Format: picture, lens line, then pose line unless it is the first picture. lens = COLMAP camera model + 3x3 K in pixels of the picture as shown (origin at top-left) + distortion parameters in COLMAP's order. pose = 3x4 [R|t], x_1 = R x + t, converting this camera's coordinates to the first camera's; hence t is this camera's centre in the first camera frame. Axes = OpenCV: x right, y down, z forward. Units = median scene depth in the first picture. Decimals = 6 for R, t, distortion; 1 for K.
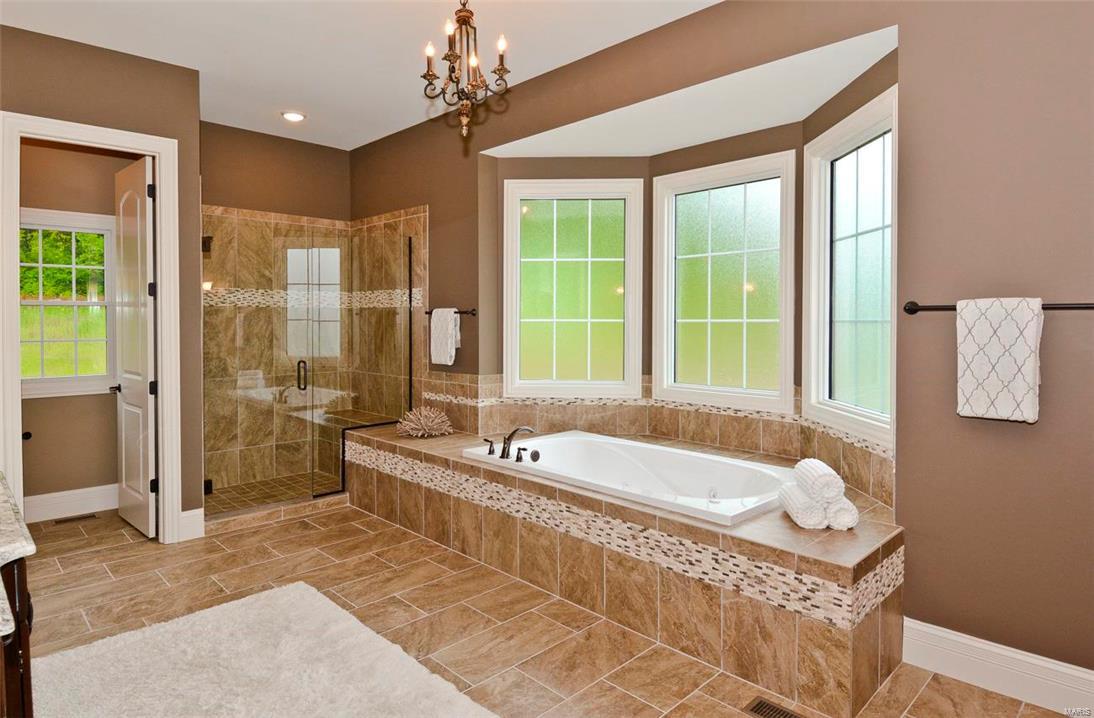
lens RADIAL K [[632.6, 0, 547.0], [0, 632.6, 359.0], [0, 0, 1]] dist [-0.034418, -0.000021]
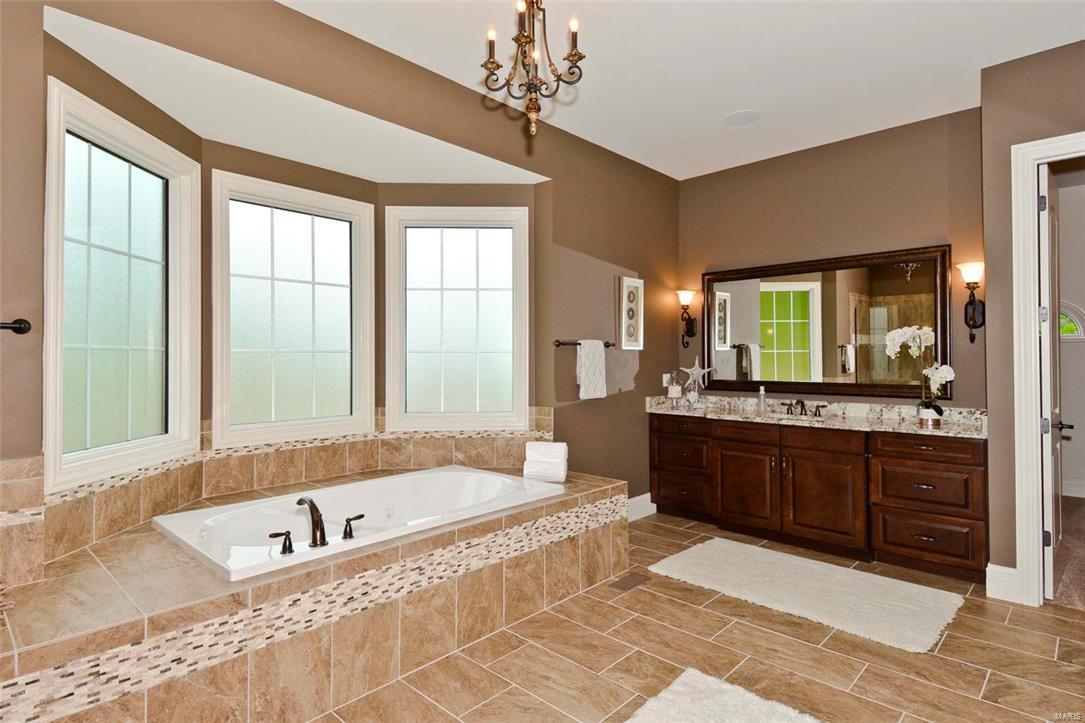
lens RADIAL K [[562.7, 0, 542.5], [0, 562.7, 361.5], [0, 0, 1]] dist [0.027944, -0.030863]
pose [[-0.046308, -0.010453, 0.998873, -0.658443], [0.063340, 0.997902, 0.013379, -0.035482], [-0.996917, 0.063888, -0.045549, 0.727937]]
